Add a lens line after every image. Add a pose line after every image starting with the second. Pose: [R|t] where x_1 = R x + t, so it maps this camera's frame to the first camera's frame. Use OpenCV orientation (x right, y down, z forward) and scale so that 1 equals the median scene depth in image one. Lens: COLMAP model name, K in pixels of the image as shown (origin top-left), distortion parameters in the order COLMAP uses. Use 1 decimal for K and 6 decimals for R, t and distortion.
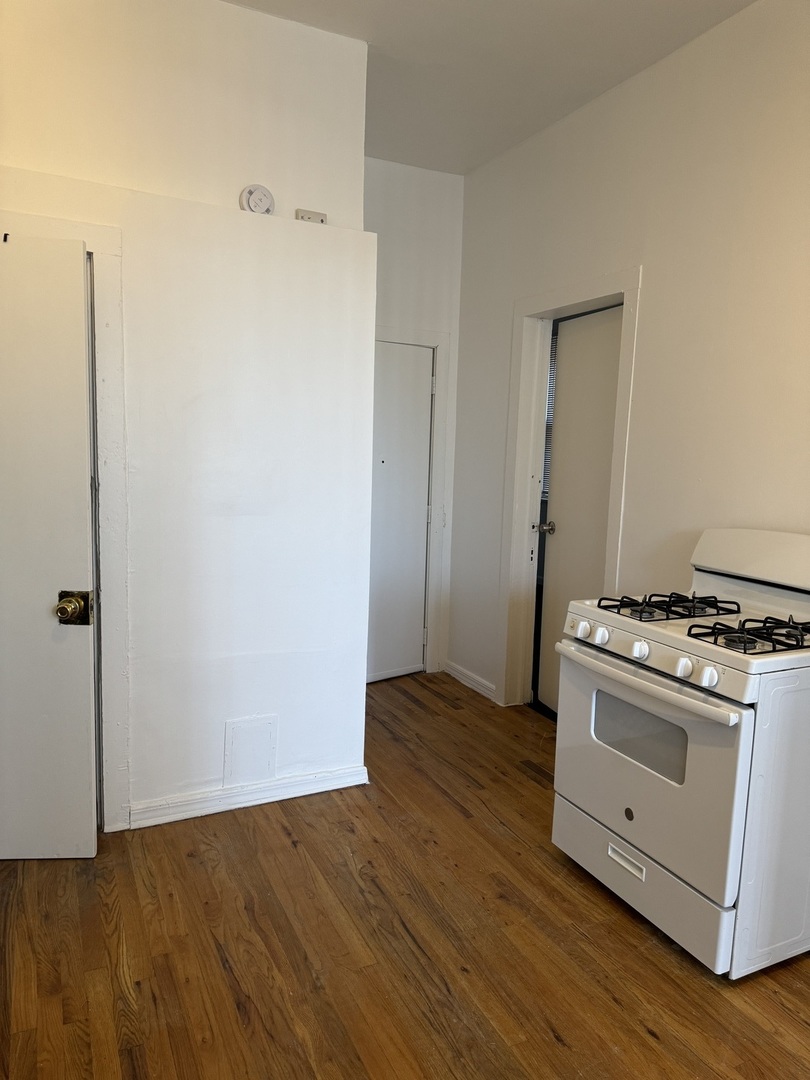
lens RADIAL K [[764.6, 0, 403.8], [0, 764.6, 541.5], [0, 0, 1]] dist [0.051766, -0.044257]
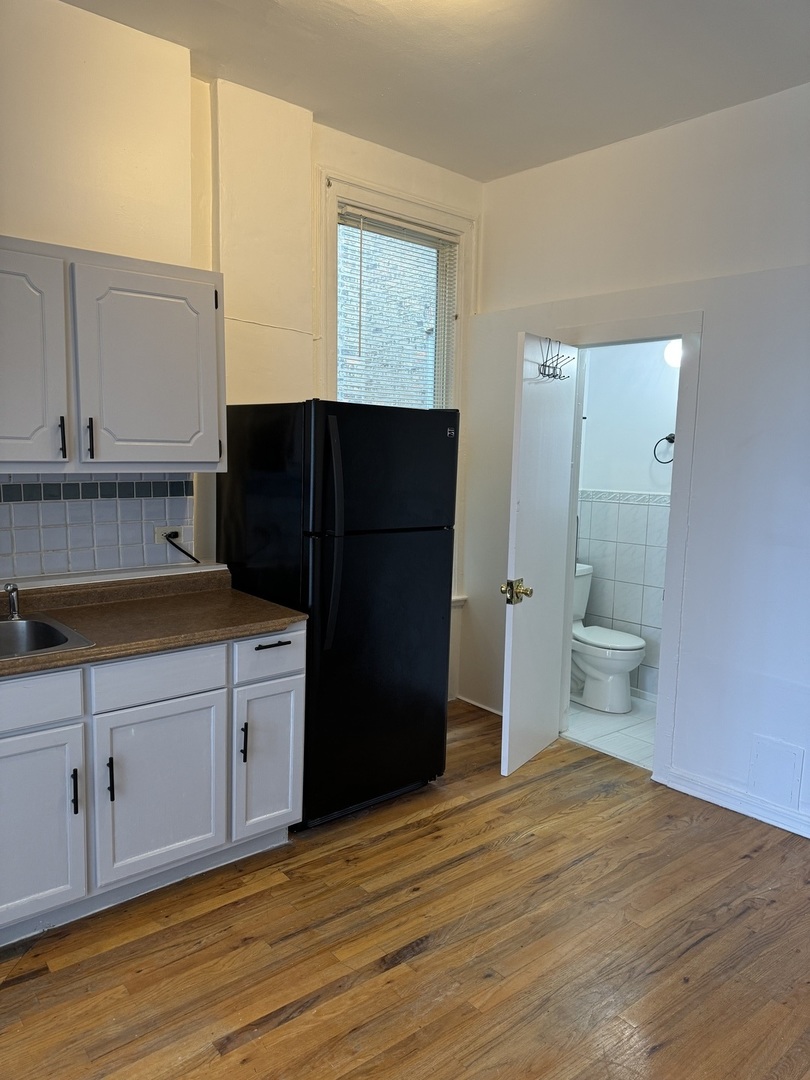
lens RADIAL K [[764.6, 0, 402.0], [0, 764.6, 543.6], [0, 0, 1]] dist [0.051766, -0.044257]
pose [[0.237039, 0.078017, -0.968362, 0.887160], [-0.131778, 0.990140, 0.047515, -0.021468], [0.962521, 0.116346, 0.244983, 0.292806]]
